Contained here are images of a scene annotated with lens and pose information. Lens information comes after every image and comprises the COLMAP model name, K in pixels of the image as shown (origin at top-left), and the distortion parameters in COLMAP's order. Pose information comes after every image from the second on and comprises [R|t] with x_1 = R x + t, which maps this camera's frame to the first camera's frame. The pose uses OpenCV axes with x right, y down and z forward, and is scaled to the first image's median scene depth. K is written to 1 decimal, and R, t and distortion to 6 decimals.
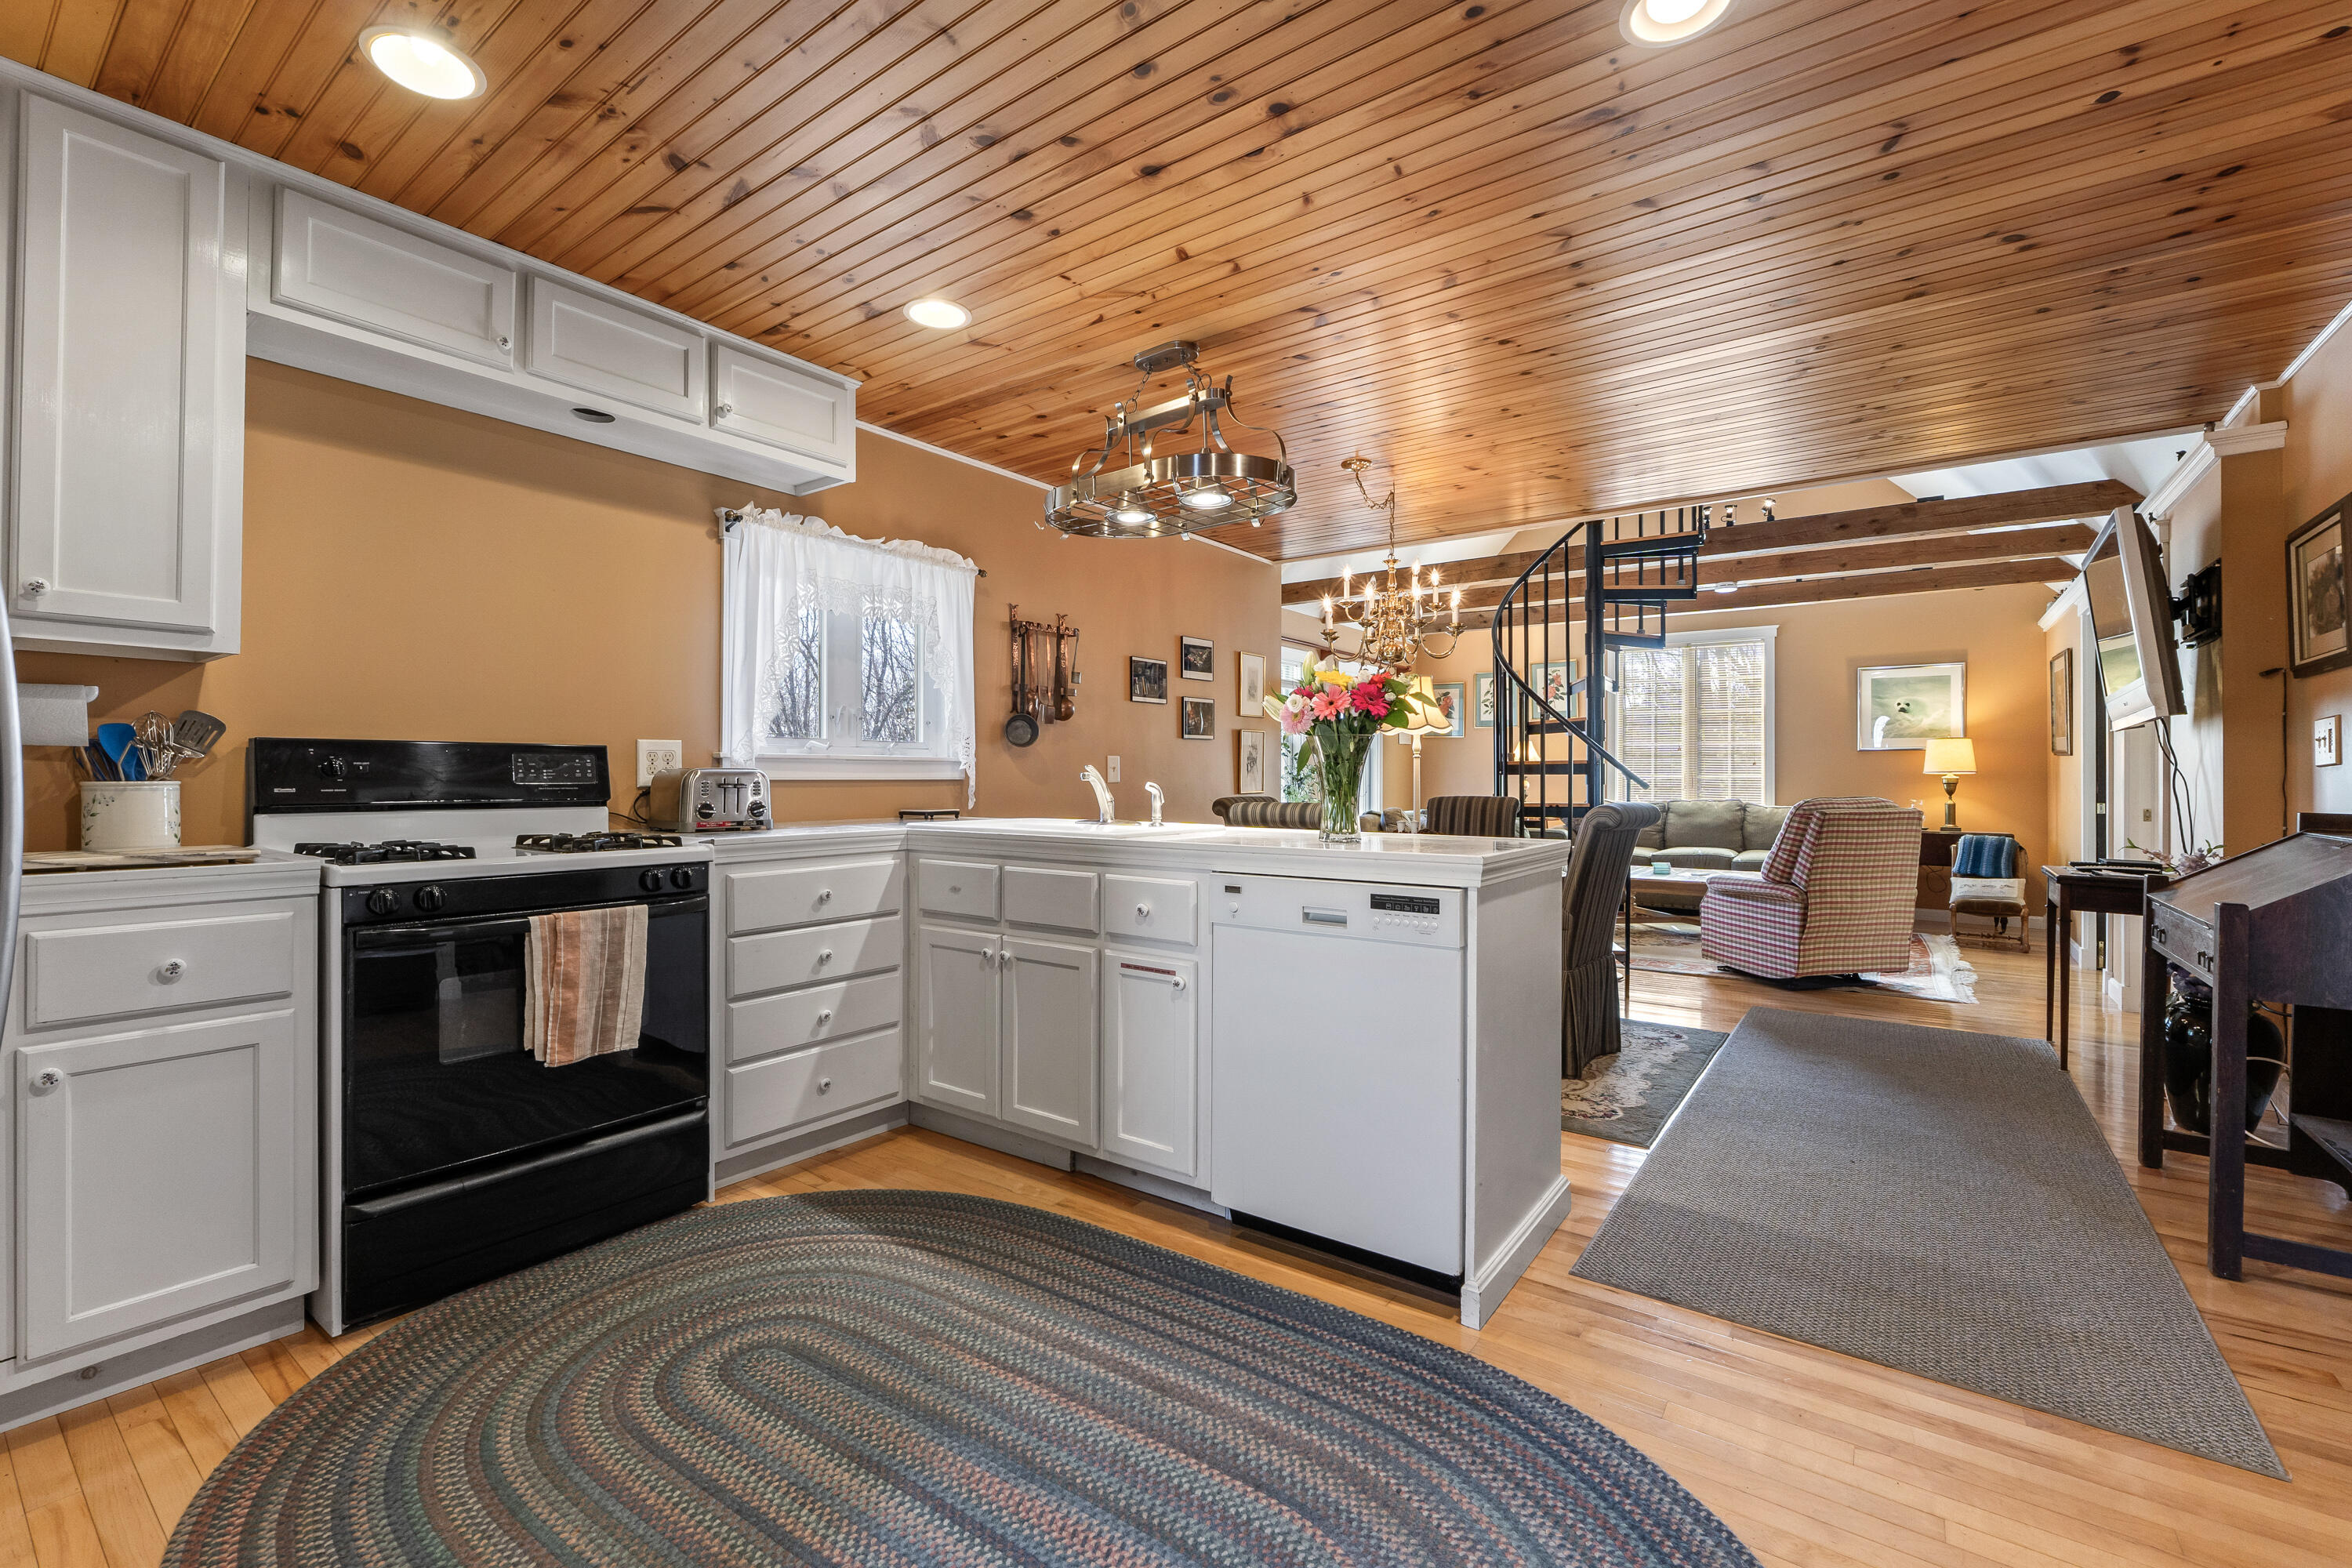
lens RADIAL K [[1012.4, 0, 1168.5], [0, 1012.4, 783.5], [0, 0, 1]] dist [-0.005300, -0.000730]
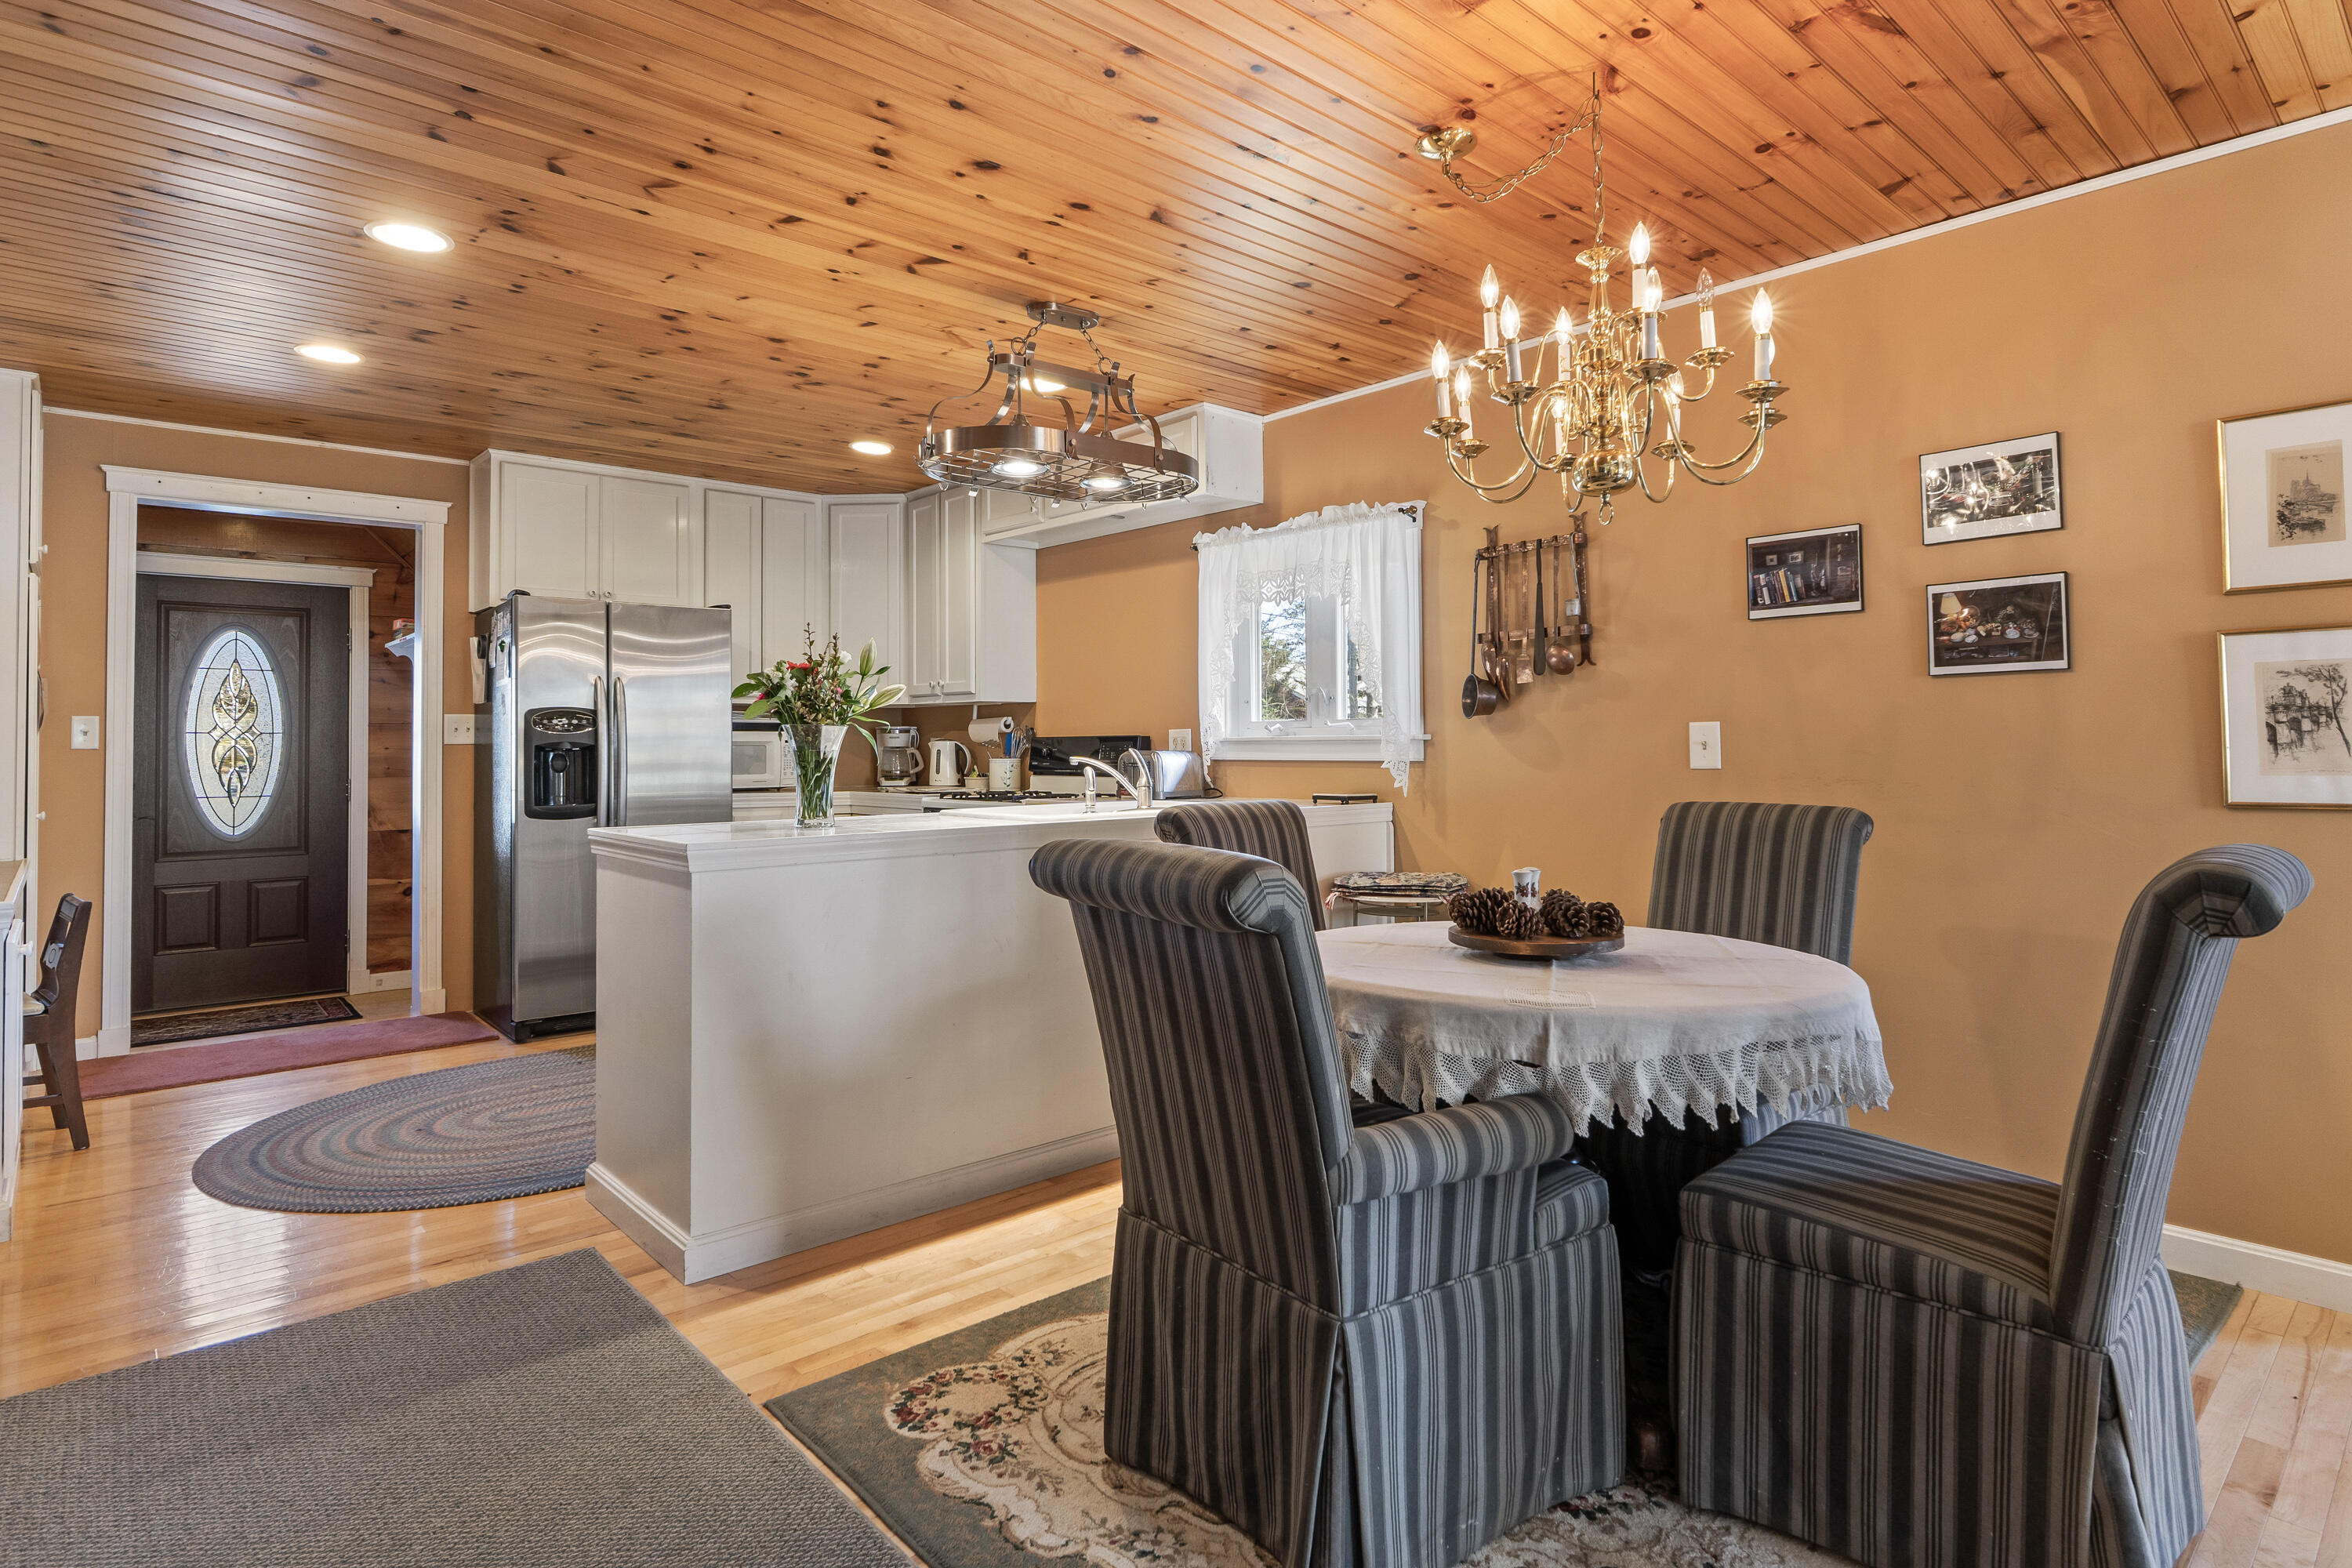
lens RADIAL K [[1213.4, 0, 1150.6], [0, 1213.4, 735.9], [0, 0, 1]] dist [0.006733, 0.000335]
pose [[-0.219651, -0.004747, -0.975567, 0.578553], [0.001783, 0.999985, -0.005267, -0.013689], [0.975577, -0.002897, -0.219639, 0.710676]]
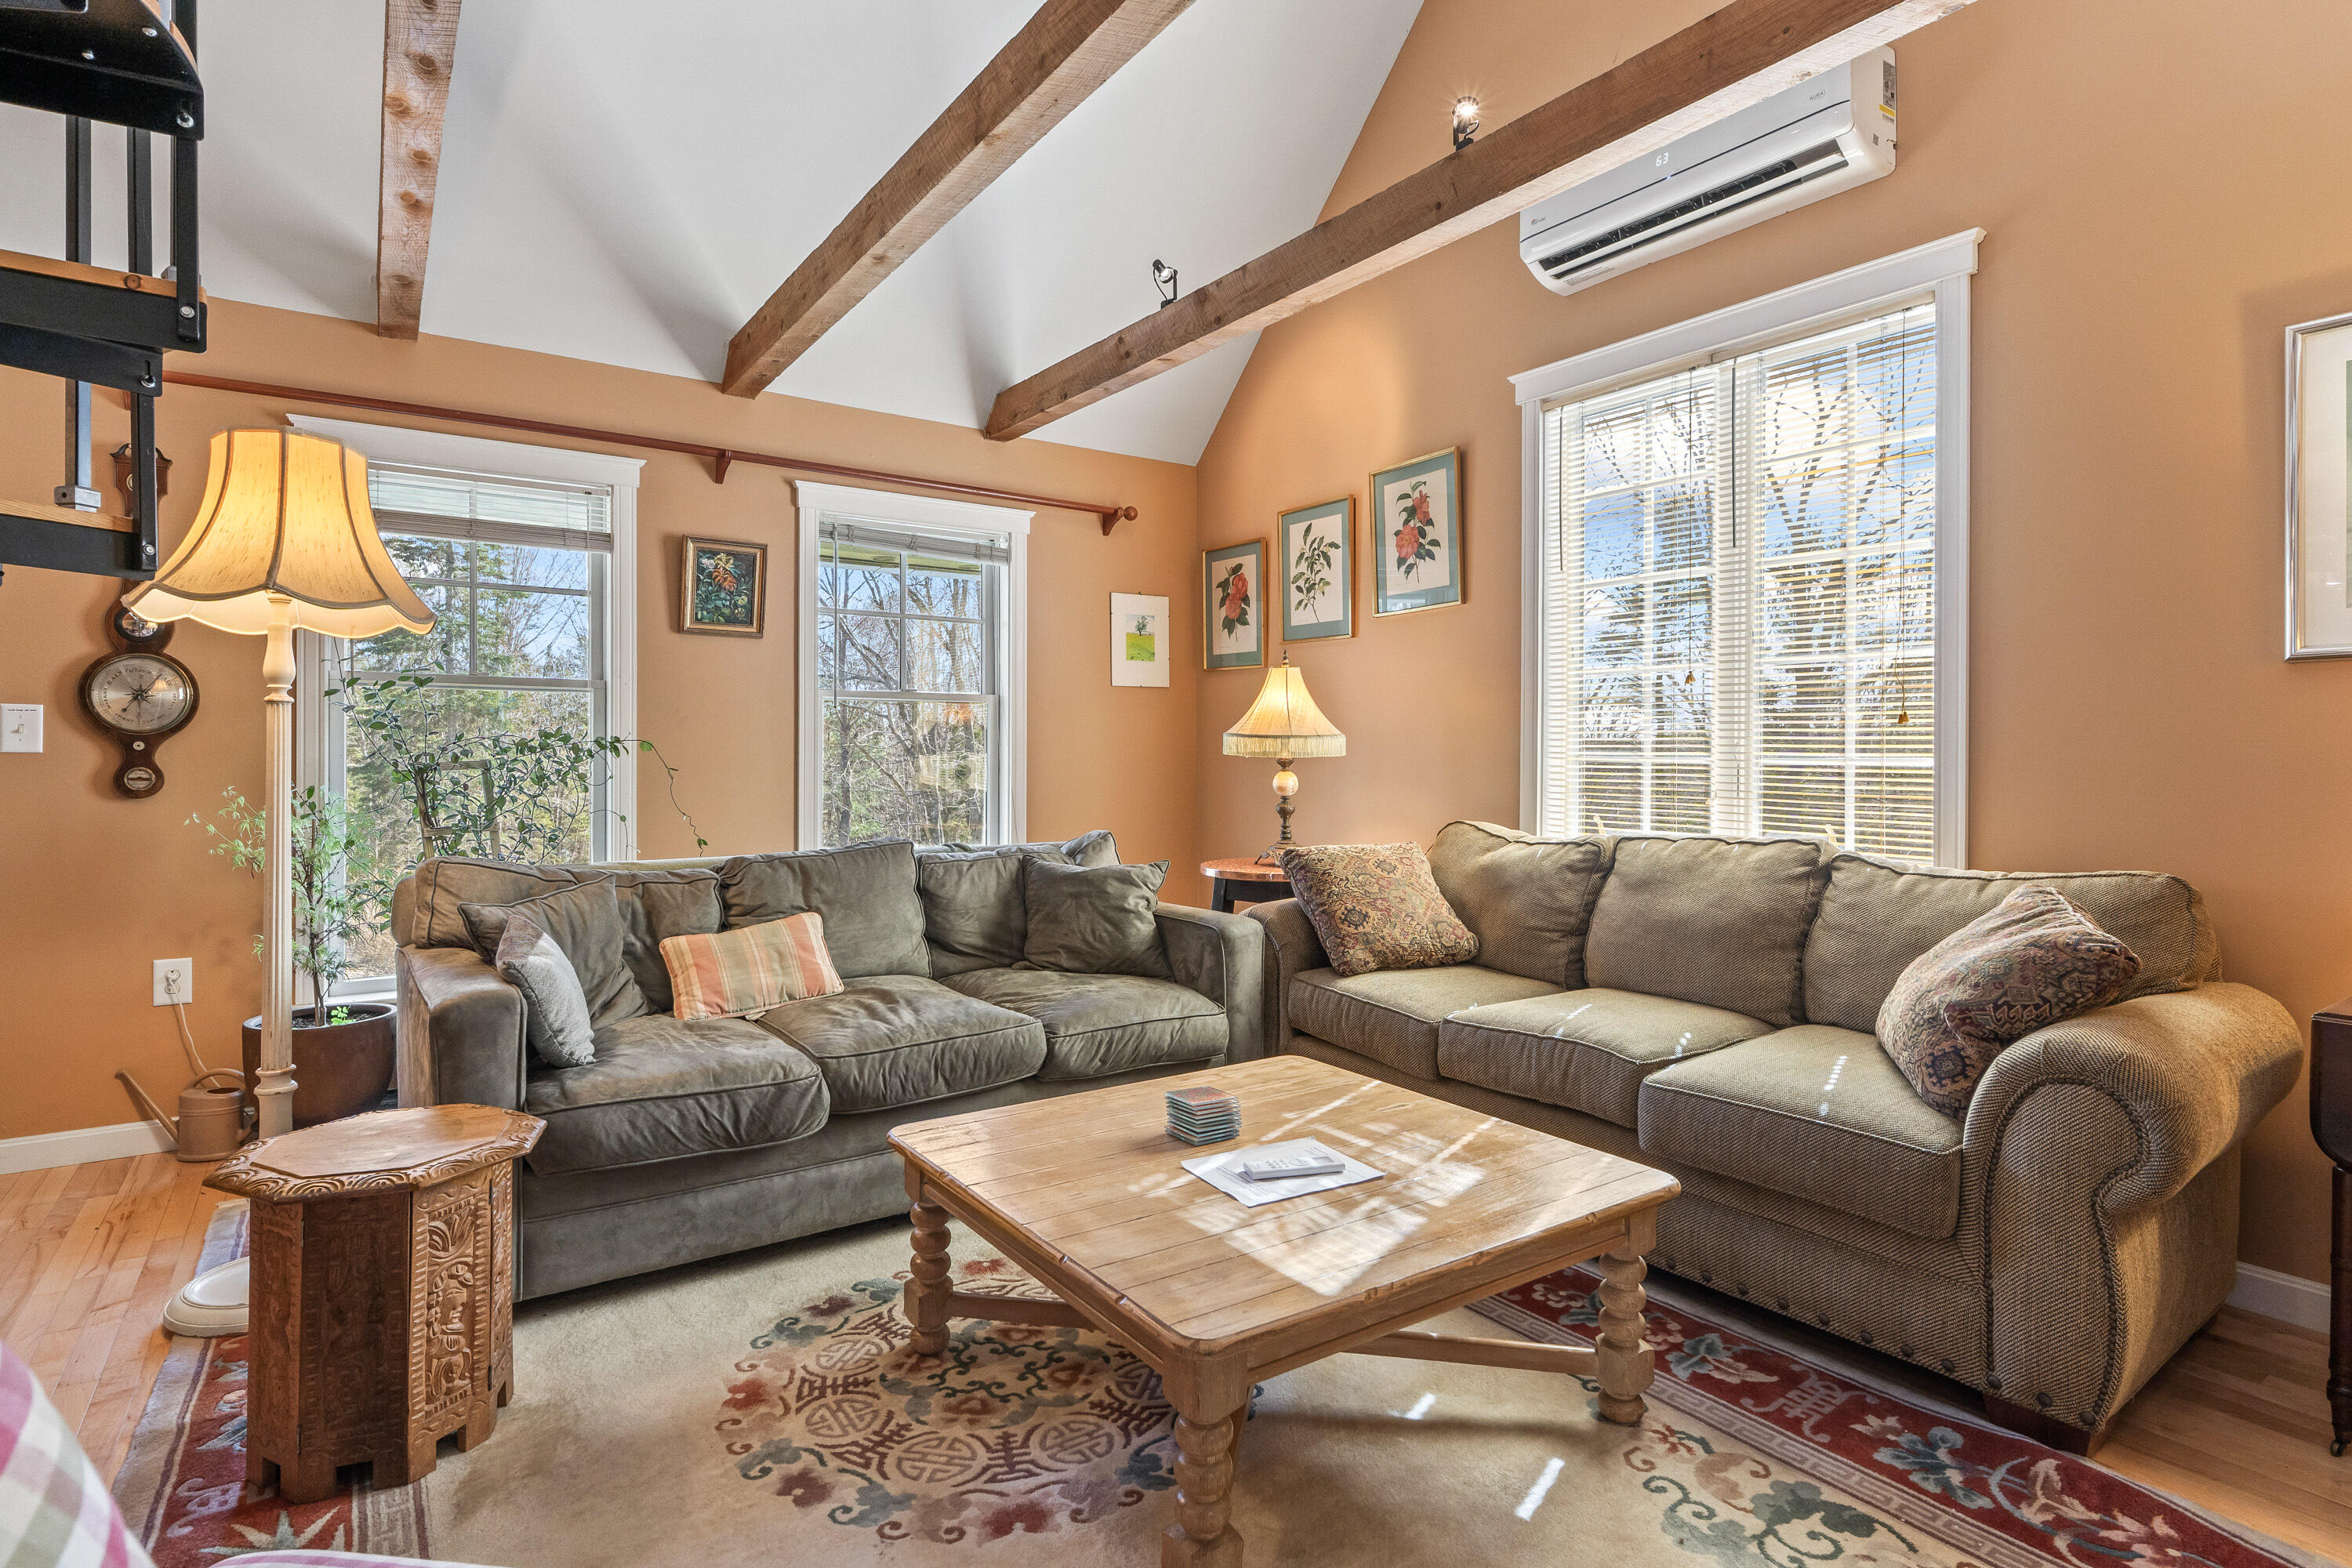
lens RADIAL K [[1213.4, 0, 1172.0], [0, 1213.4, 767.5], [0, 0, 1]] dist [0.006733, 0.000335]
pose [[0.943747, 0.002518, -0.330658, 0.710813], [-0.001788, 0.999995, 0.002512, -0.008506], [0.330663, -0.001779, 0.943747, 0.850982]]
